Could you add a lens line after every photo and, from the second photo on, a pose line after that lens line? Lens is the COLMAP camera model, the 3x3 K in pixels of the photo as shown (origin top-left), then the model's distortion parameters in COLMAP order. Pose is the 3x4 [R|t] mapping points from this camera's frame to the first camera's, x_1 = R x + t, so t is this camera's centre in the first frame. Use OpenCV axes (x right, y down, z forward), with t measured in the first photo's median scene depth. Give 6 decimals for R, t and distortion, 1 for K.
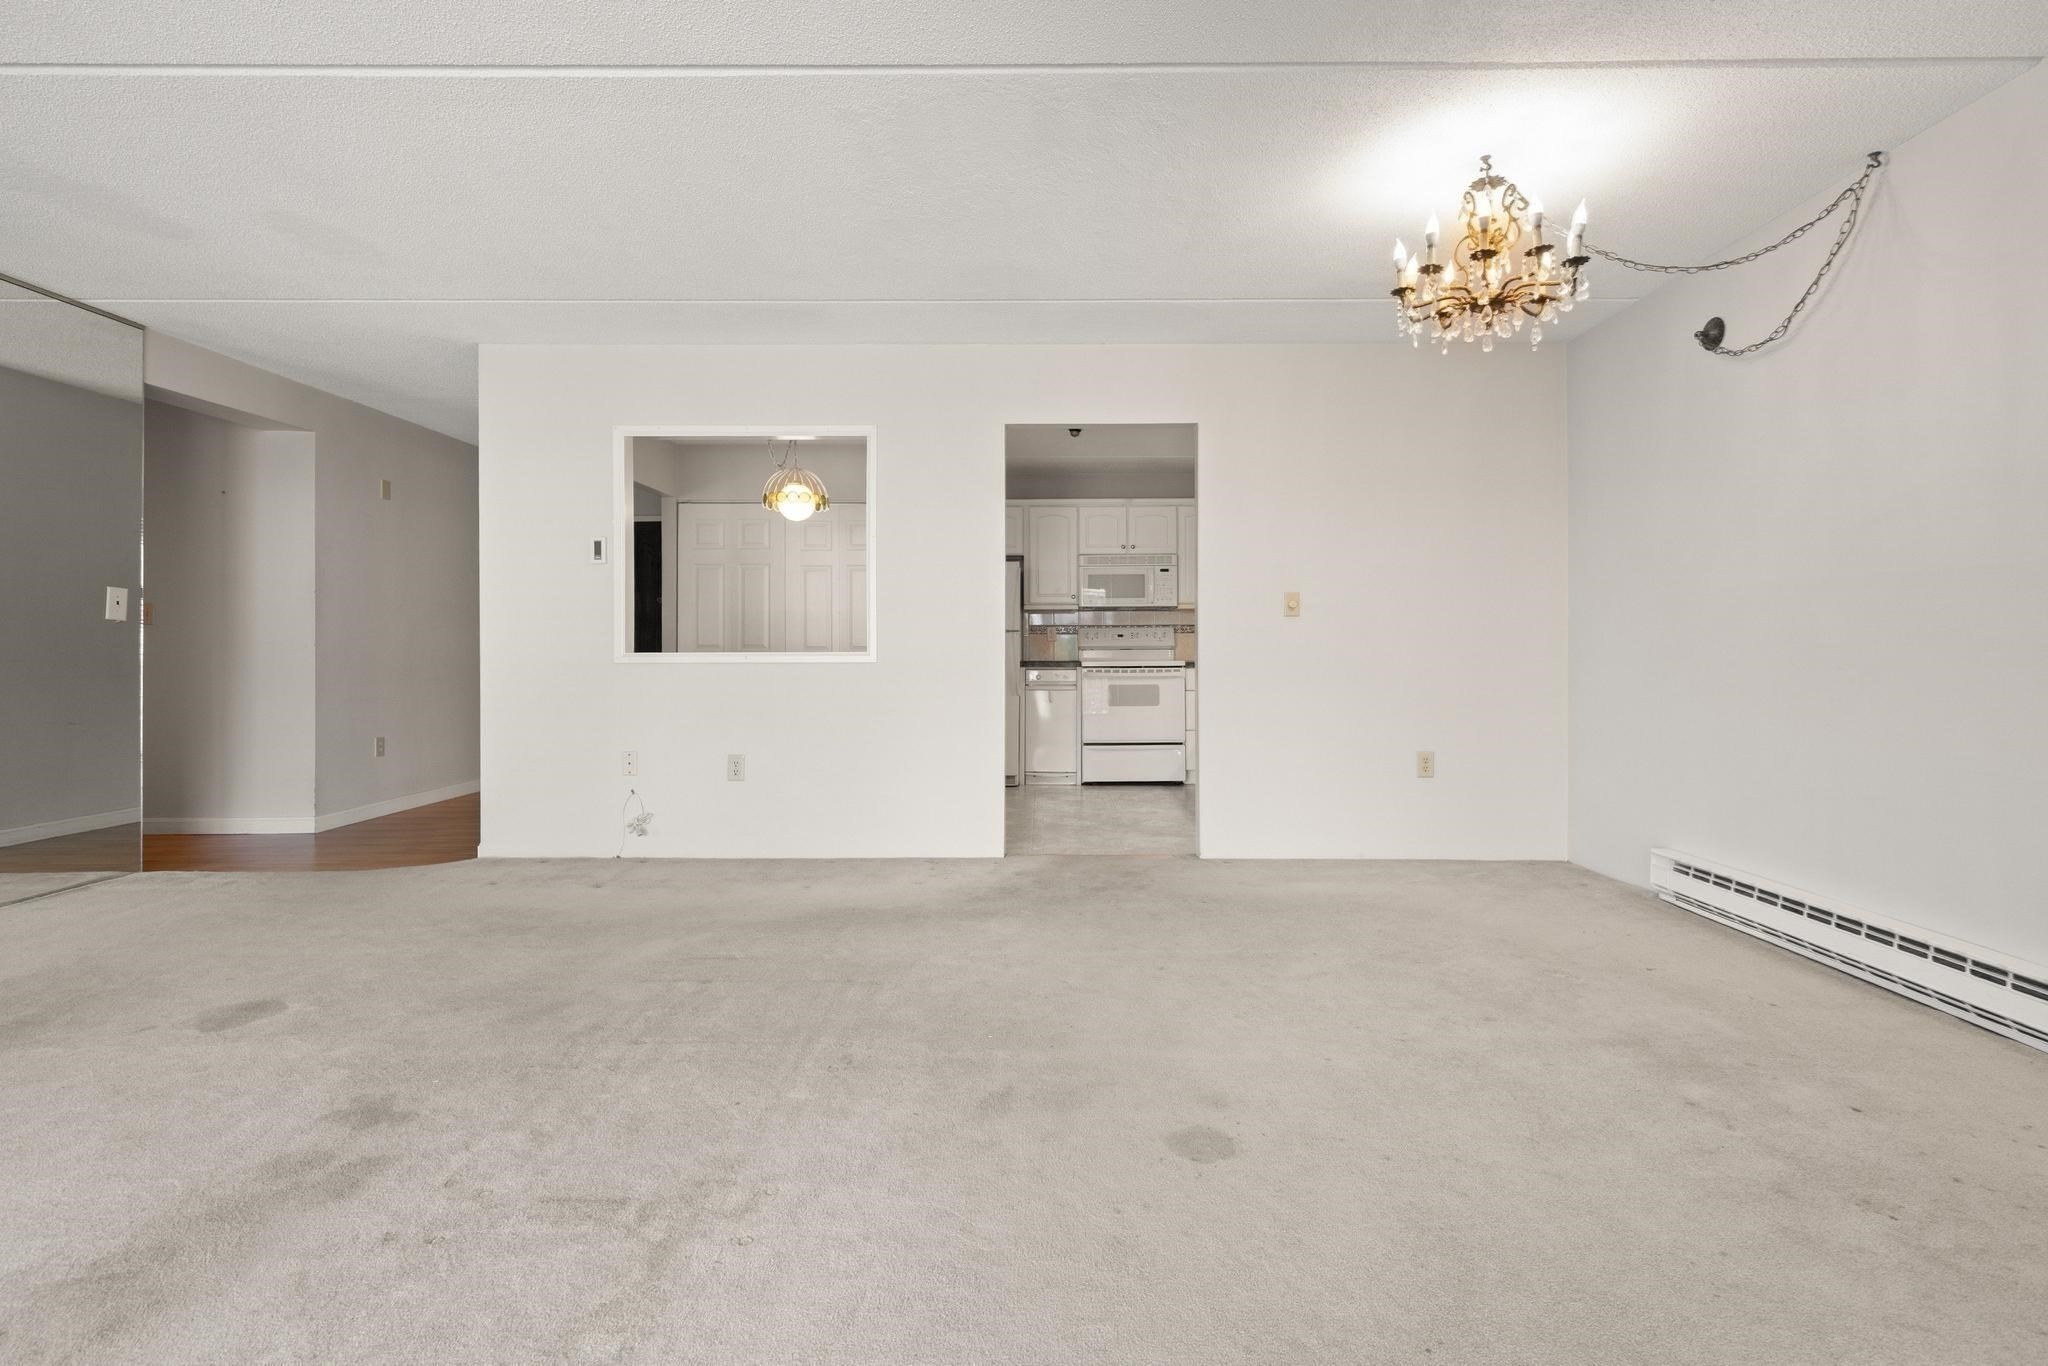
lens RADIAL K [[934.1, 0, 987.8], [0, 934.1, 641.8], [0, 0, 1]] dist [0.001466, 0.001609]
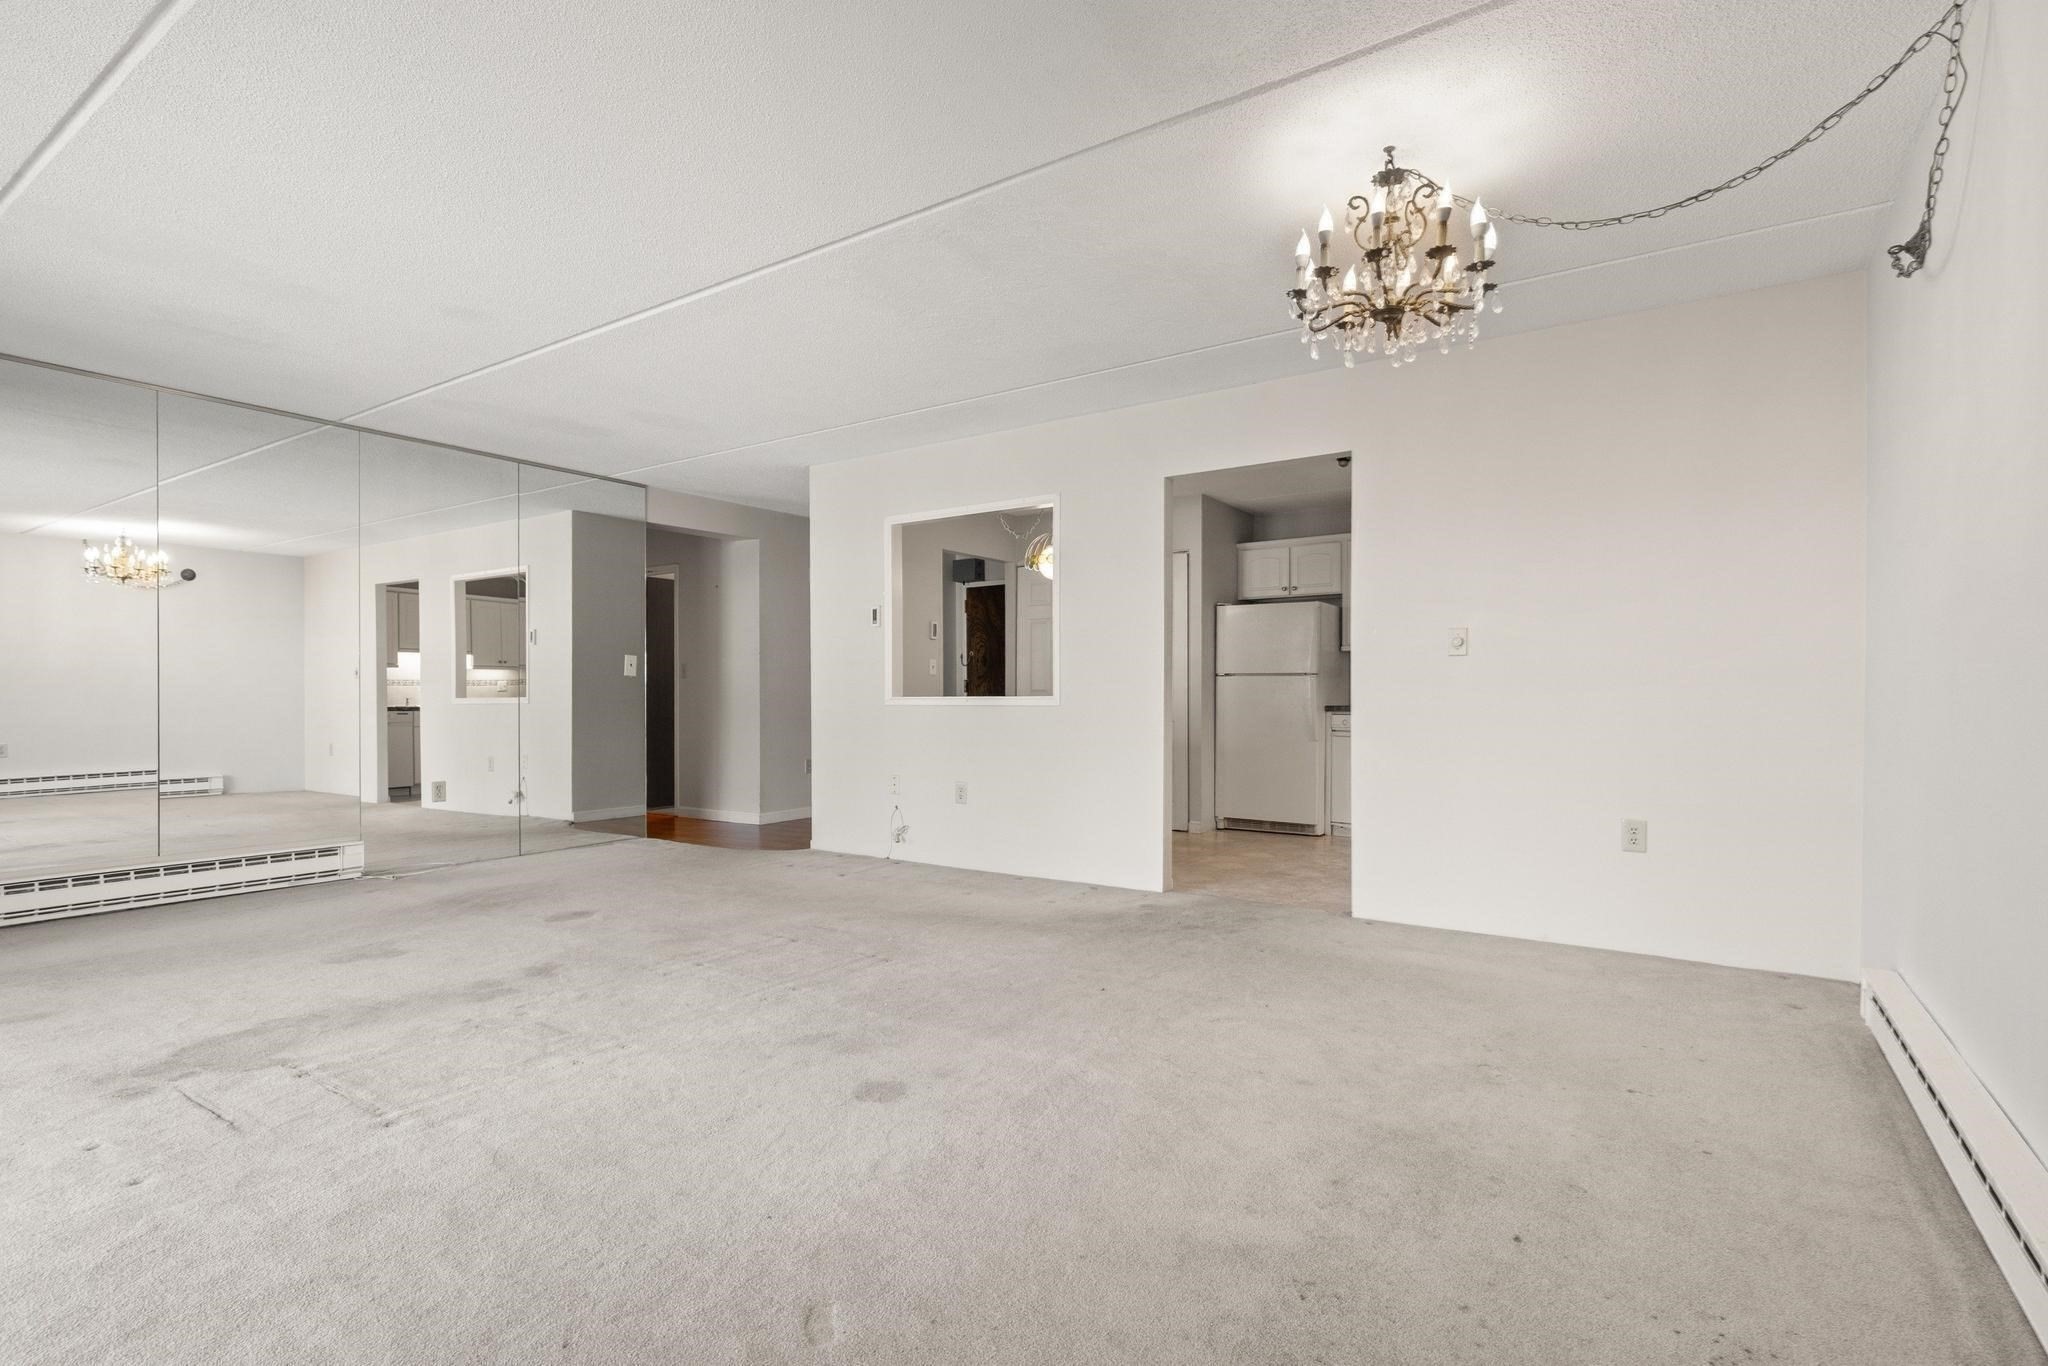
lens RADIAL K [[934.1, 0, 989.5], [0, 934.1, 695.8], [0, 0, 1]] dist [0.001466, 0.001609]
pose [[0.837291, -0.000002, -0.546757, 0.677984], [0.005937, 0.999941, 0.009088, -0.000809], [0.546725, -0.010855, 0.837242, 0.026907]]
